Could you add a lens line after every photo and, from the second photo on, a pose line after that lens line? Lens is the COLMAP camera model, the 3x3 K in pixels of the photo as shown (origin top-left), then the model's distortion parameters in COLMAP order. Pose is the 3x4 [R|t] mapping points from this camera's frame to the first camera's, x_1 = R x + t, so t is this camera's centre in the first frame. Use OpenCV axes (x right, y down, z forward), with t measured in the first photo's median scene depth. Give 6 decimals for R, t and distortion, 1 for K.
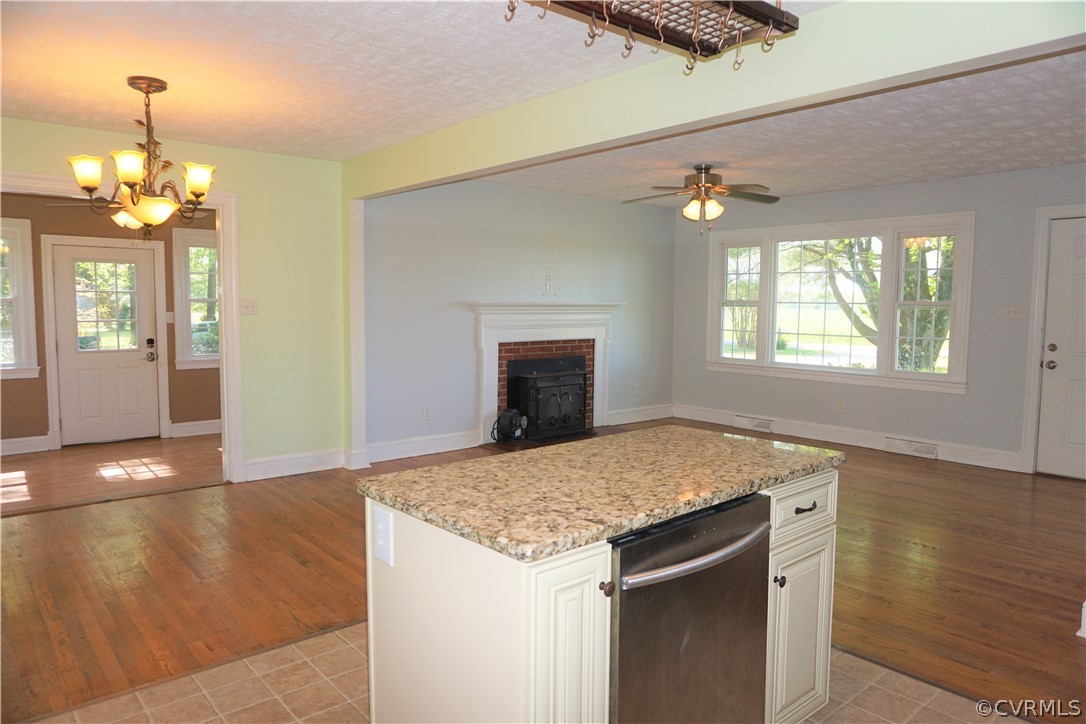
lens RADIAL K [[727.1, 0, 543.0], [0, 727.1, 362.0], [0, 0, 1]] dist [-0.047301, 0.035775]
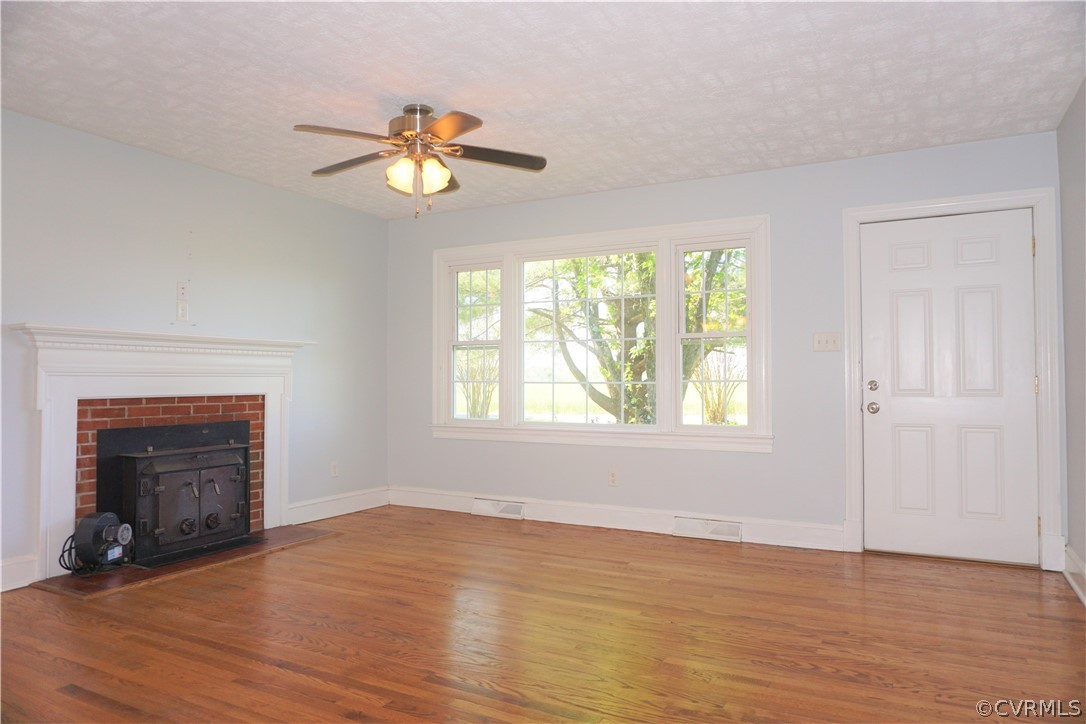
lens RADIAL K [[727.1, 0, 543.0], [0, 727.1, 362.0], [0, 0, 1]] dist [-0.047301, 0.035775]
pose [[0.934192, -0.000212, 0.356770, 0.081069], [0.038349, 0.994266, -0.099827, 0.015377], [-0.354703, 0.106939, 0.928843, 0.327661]]
